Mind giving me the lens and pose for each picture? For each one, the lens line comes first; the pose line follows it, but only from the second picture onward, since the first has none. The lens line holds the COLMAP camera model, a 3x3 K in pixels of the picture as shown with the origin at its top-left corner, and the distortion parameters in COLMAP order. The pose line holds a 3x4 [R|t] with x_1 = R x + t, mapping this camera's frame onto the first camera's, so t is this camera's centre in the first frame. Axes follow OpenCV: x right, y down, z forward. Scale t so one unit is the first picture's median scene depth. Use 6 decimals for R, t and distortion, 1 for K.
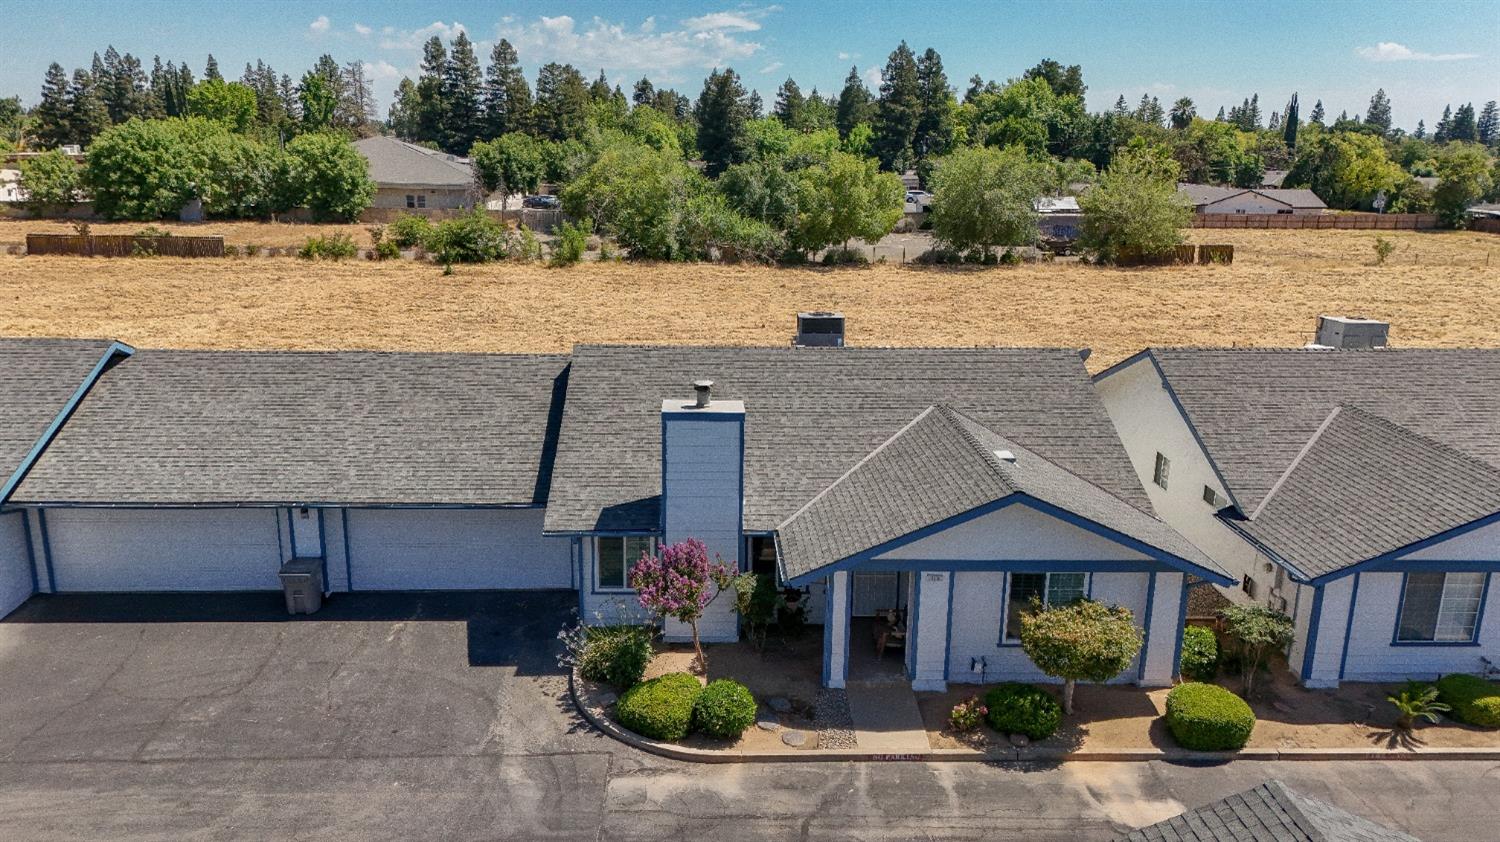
lens RADIAL K [[1098.9, 0, 750.0], [0, 1098.9, 421.0], [0, 0, 1]] dist [0.086428, -0.087231]
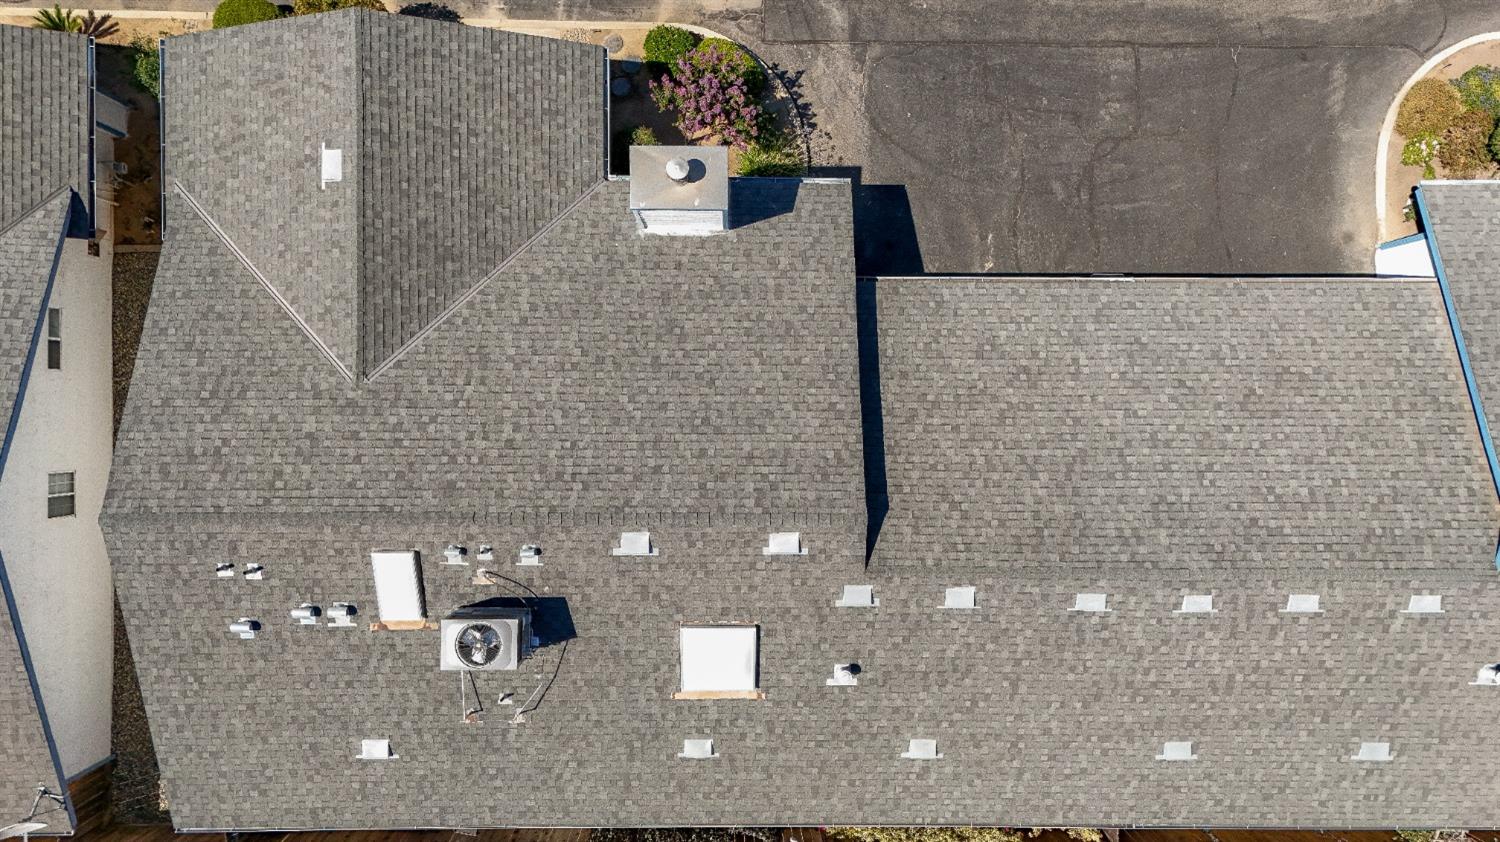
lens RADIAL K [[1098.9, 0, 750.0], [0, 1098.9, 421.0], [0, 0, 1]] dist [0.086428, -0.087231]
pose [[-0.998585, -0.052590, -0.007853, -0.034089], [0.004456, -0.229925, 0.973198, -0.283133], [-0.052986, 0.971786, 0.229834, 0.315461]]
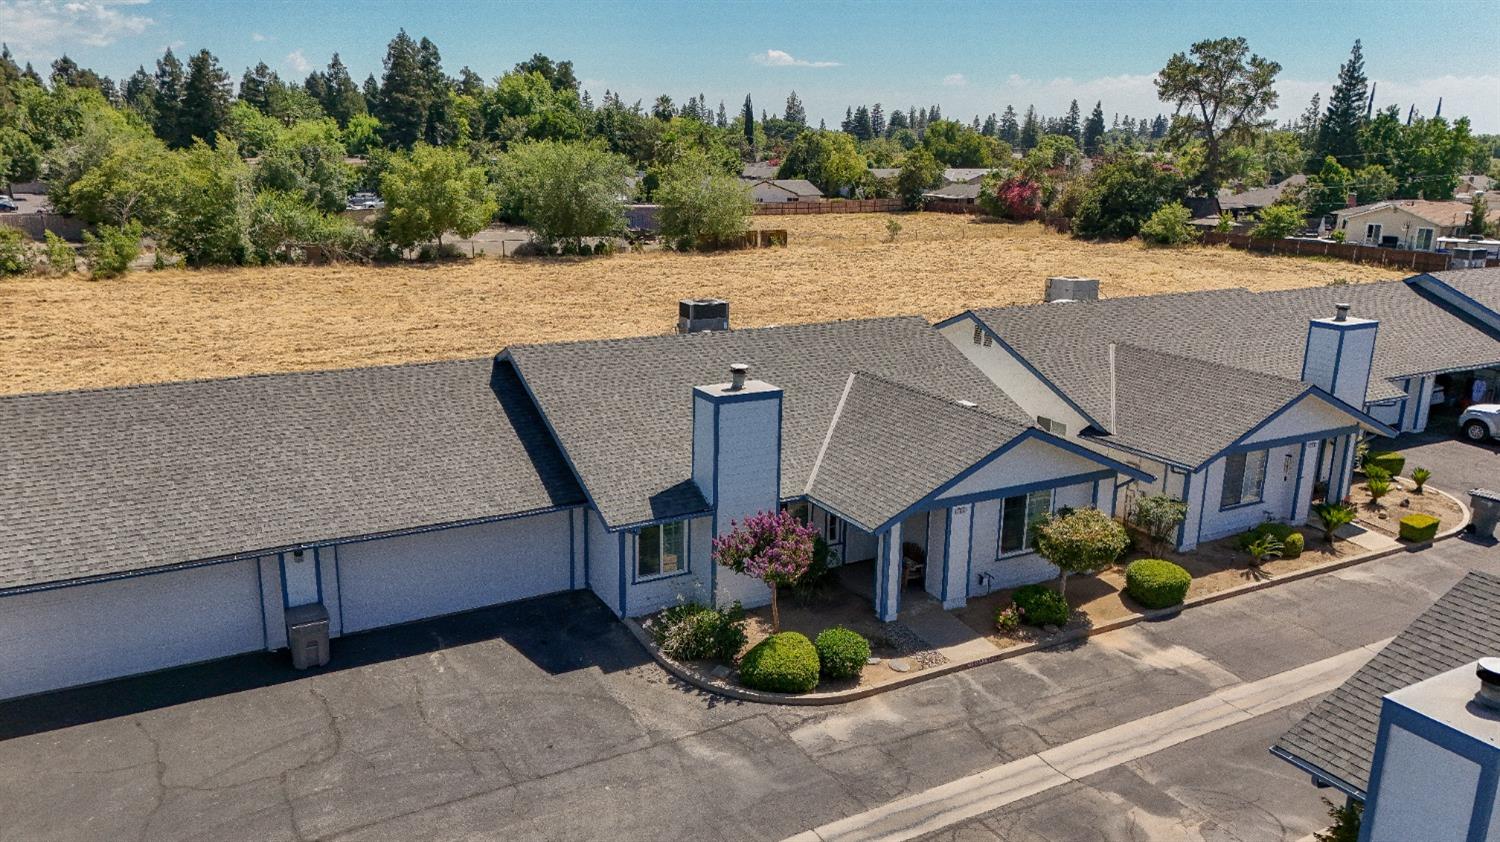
lens RADIAL K [[1098.9, 0, 750.0], [0, 1098.9, 421.0], [0, 0, 1]] dist [0.086428, -0.087231]
pose [[0.890994, -0.114045, 0.439458, -0.160891], [0.111141, 0.993275, 0.032431, -0.004807], [-0.440202, 0.019946, 0.897677, 0.012416]]
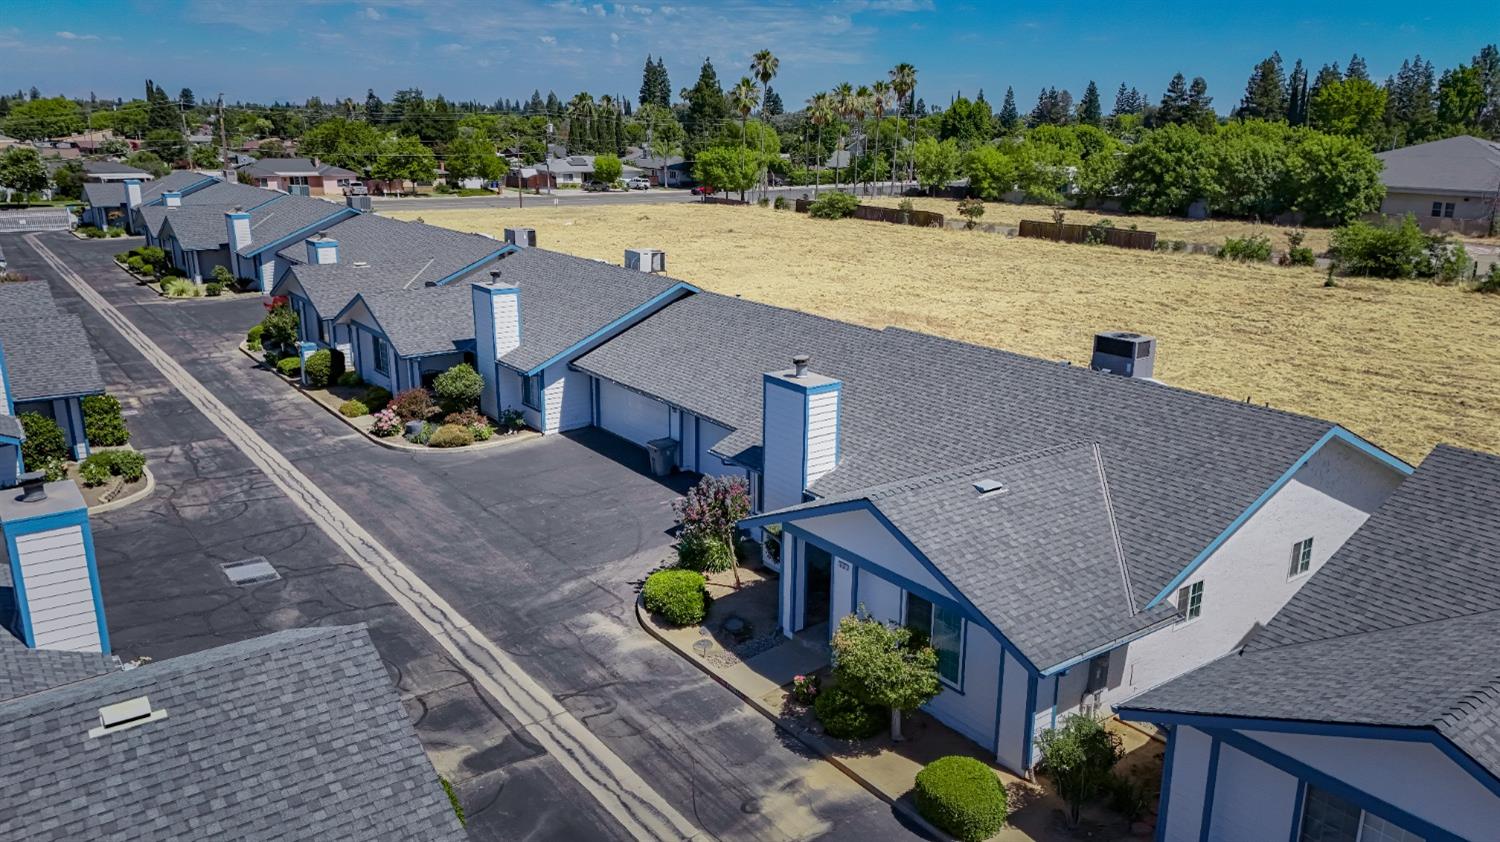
lens RADIAL K [[1098.9, 0, 750.0], [0, 1098.9, 421.0], [0, 0, 1]] dist [0.086428, -0.087231]
pose [[0.558523, 0.209911, -0.802489, 0.280447], [-0.209537, 0.971778, 0.108357, -0.026829], [0.802587, 0.107631, 0.586745, 0.086266]]
